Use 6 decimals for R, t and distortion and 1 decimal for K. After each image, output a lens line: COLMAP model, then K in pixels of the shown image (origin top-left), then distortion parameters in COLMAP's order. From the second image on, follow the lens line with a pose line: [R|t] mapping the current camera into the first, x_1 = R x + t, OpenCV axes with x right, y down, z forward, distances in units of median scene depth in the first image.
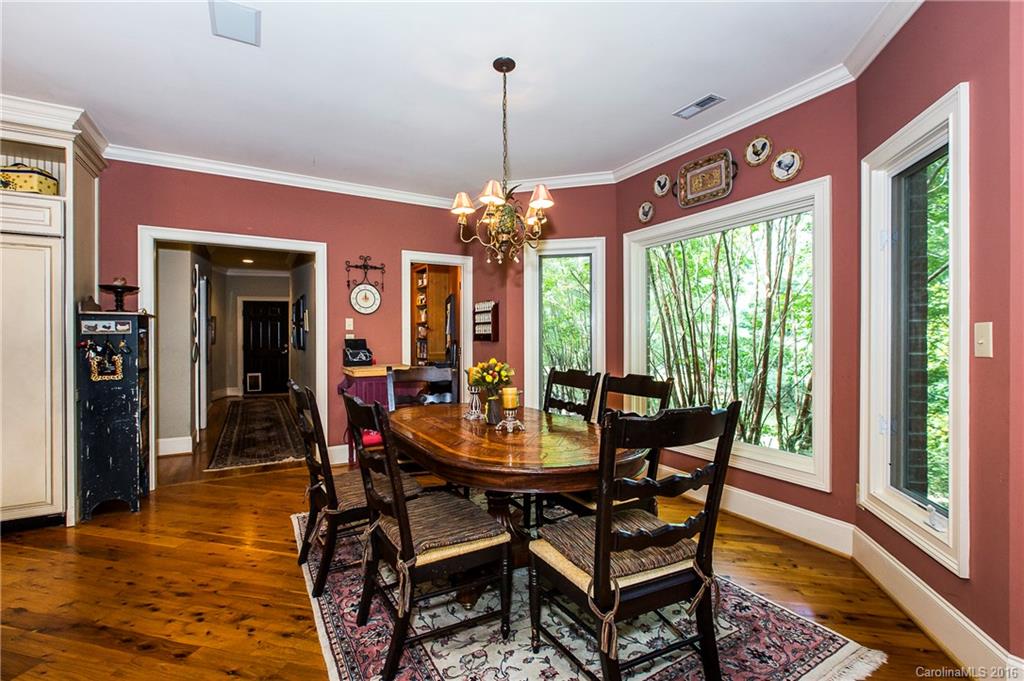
lens RADIAL K [[450.4, 0, 513.7], [0, 450.4, 340.7], [0, 0, 1]] dist [-0.002202, -0.000529]
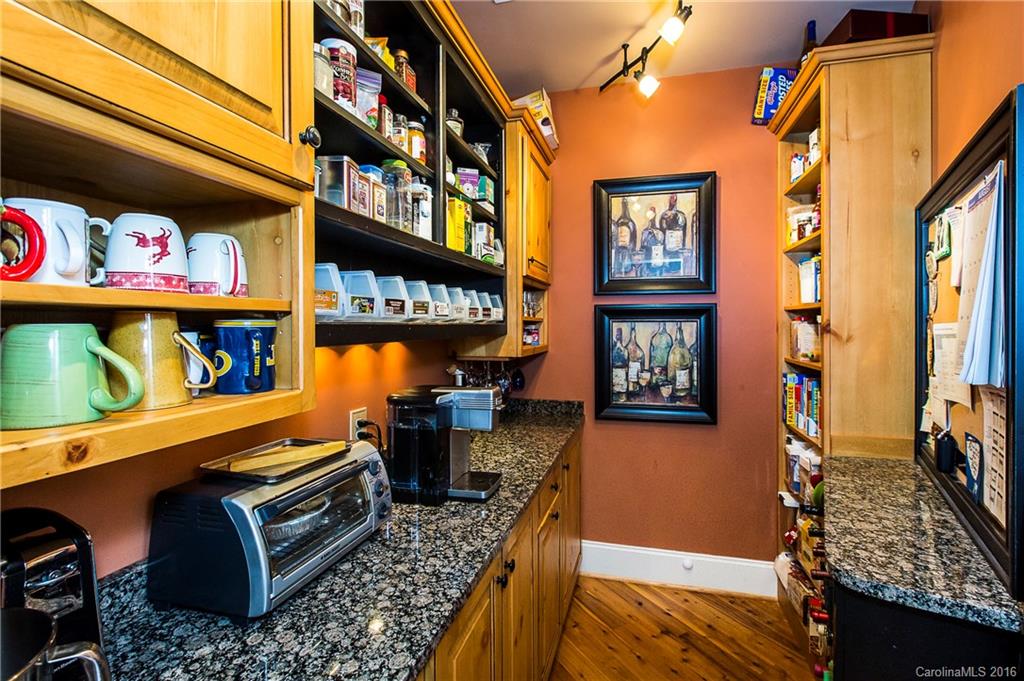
lens RADIAL K [[450.4, 0, 513.9], [0, 450.4, 334.5], [0, 0, 1]] dist [-0.002202, -0.000529]
pose [[0.677789, 0.007859, -0.735215, -0.059058], [-0.002559, 0.999962, 0.008329, -0.012593], [0.735252, -0.003764, 0.677783, 0.335780]]
